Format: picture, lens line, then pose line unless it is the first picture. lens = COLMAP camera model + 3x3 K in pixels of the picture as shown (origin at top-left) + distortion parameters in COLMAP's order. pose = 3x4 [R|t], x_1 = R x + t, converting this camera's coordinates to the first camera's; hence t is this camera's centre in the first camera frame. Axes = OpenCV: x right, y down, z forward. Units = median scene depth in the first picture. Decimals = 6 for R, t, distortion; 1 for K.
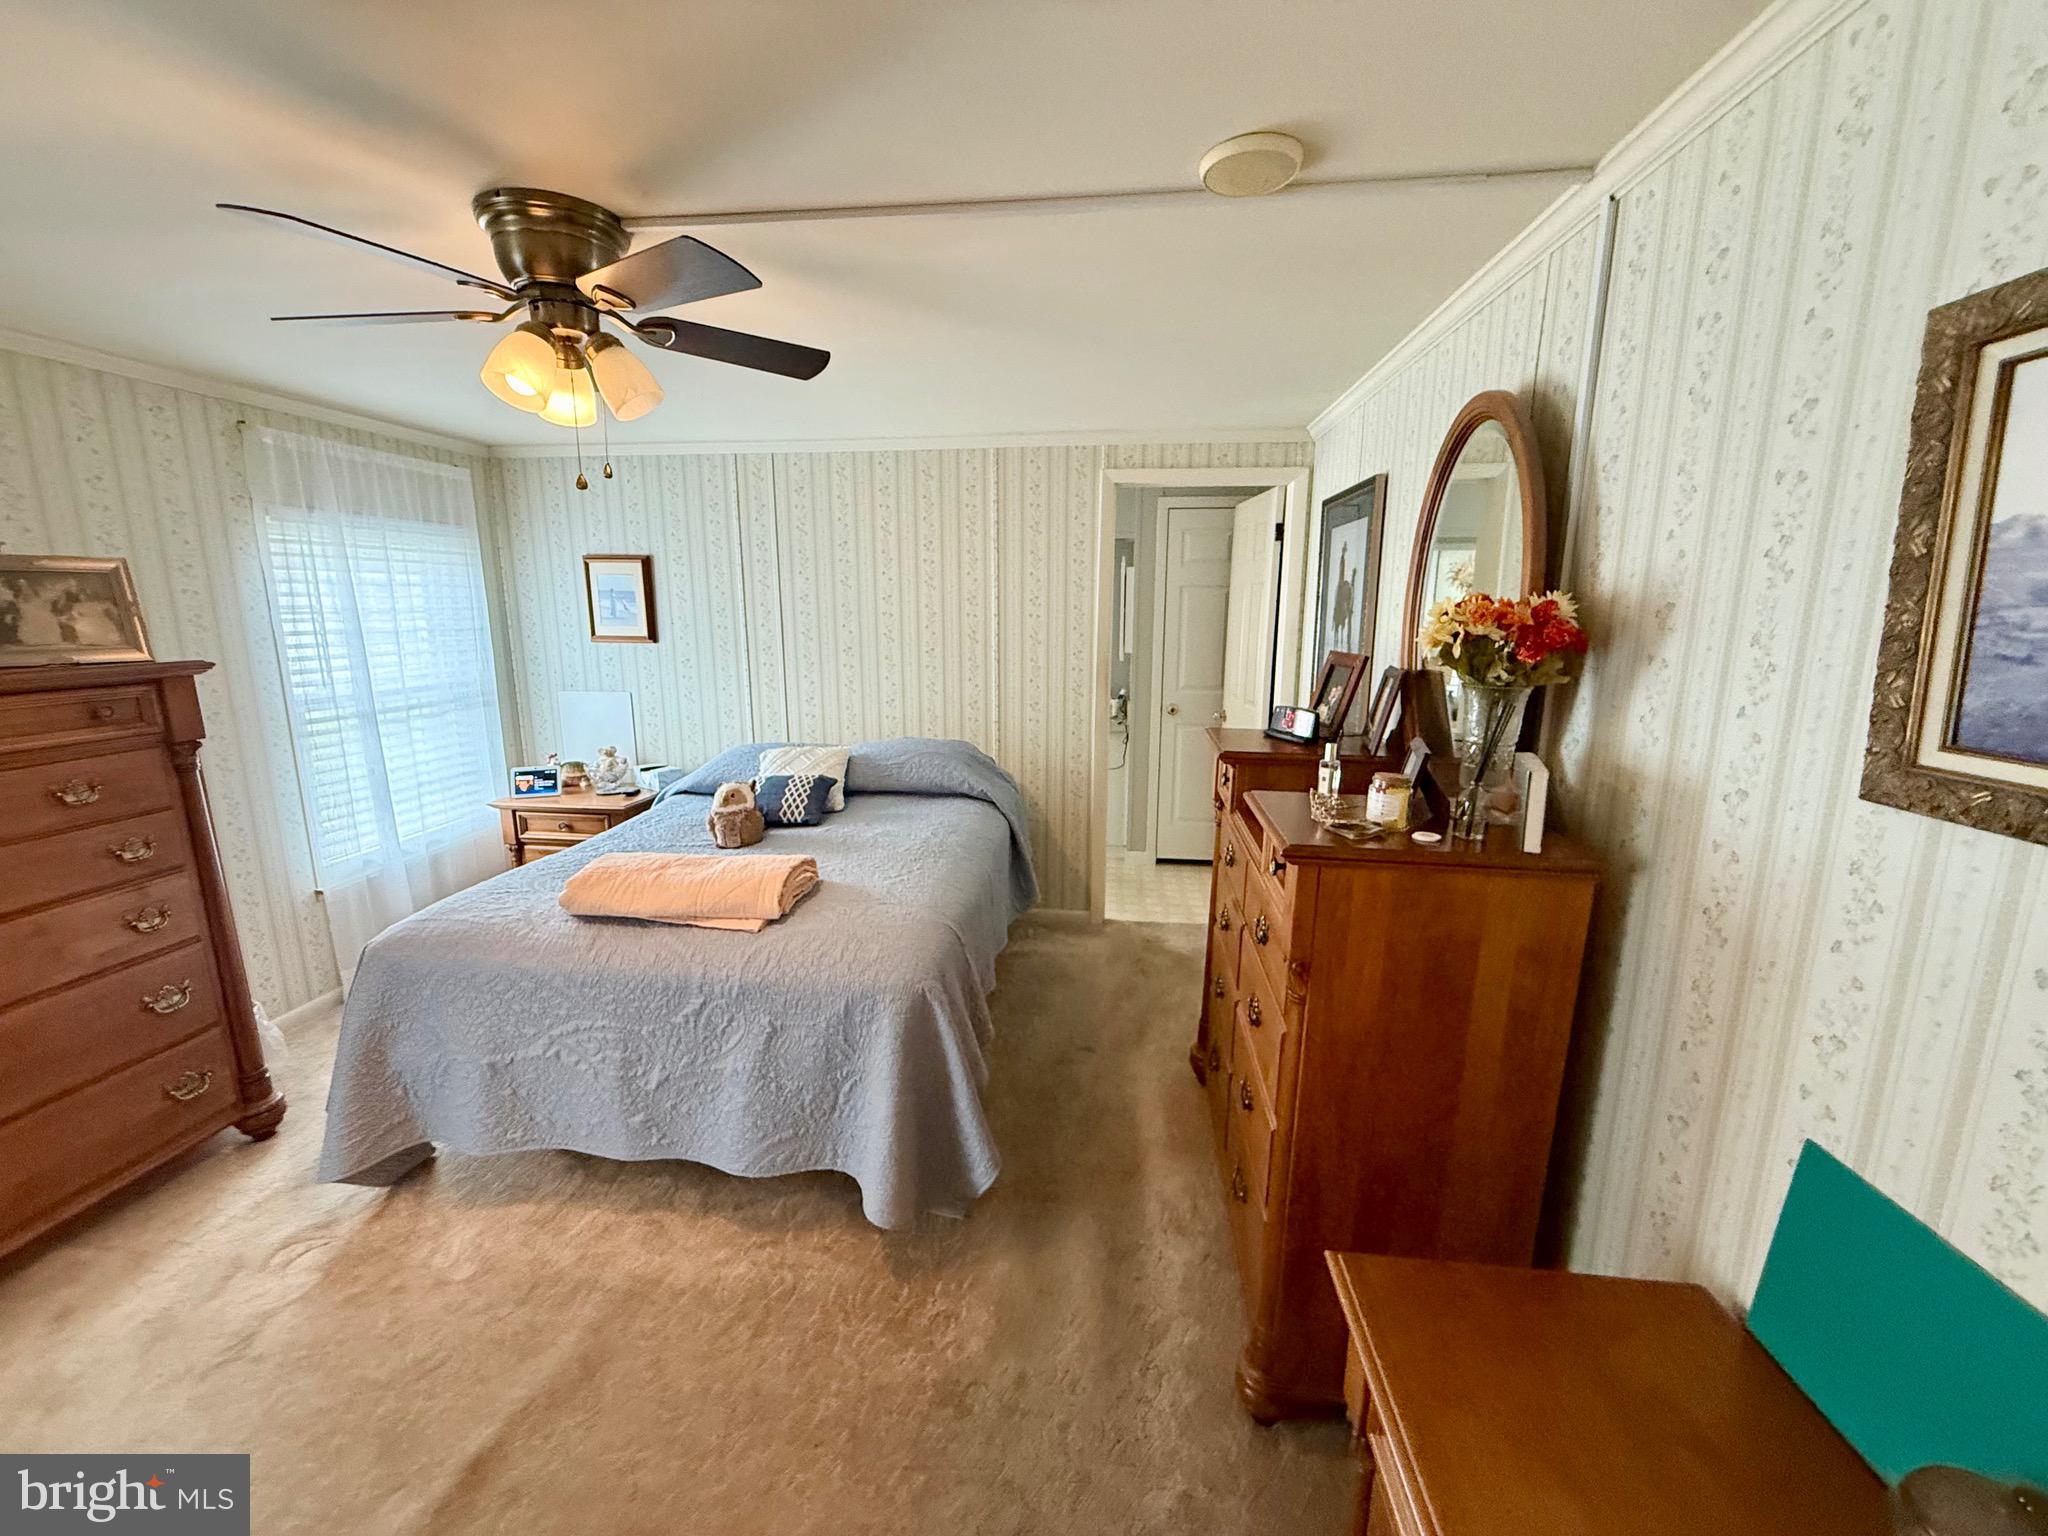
lens RADIAL K [[819.2, 0, 1023.2], [0, 819.2, 768.1], [0, 0, 1]] dist [-0.000812, 0.000155]
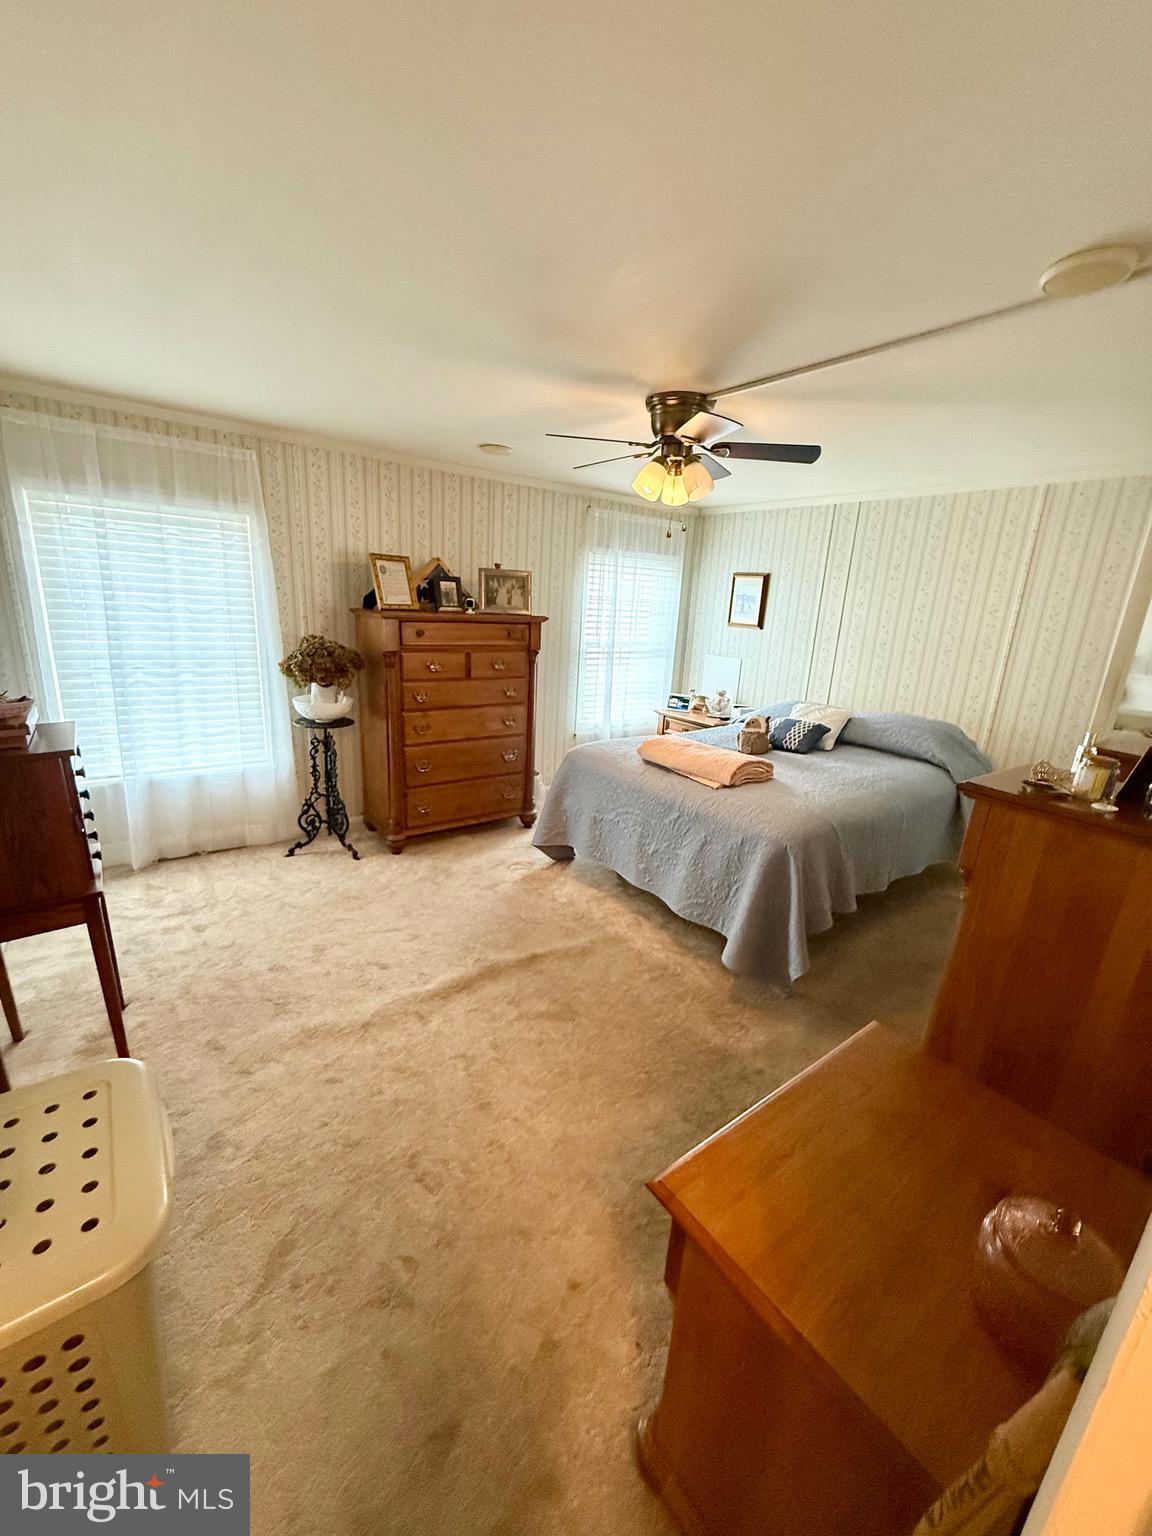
lens RADIAL K [[614.4, 0, 579.6], [0, 614.4, 767.0], [0, 0, 1]] dist [-0.000812, 0.000155]
pose [[0.681768, 0.230565, -0.694285, 0.380674], [-0.196402, 0.971882, 0.129891, 0.039168], [0.704711, 0.047804, 0.707882, -0.144770]]
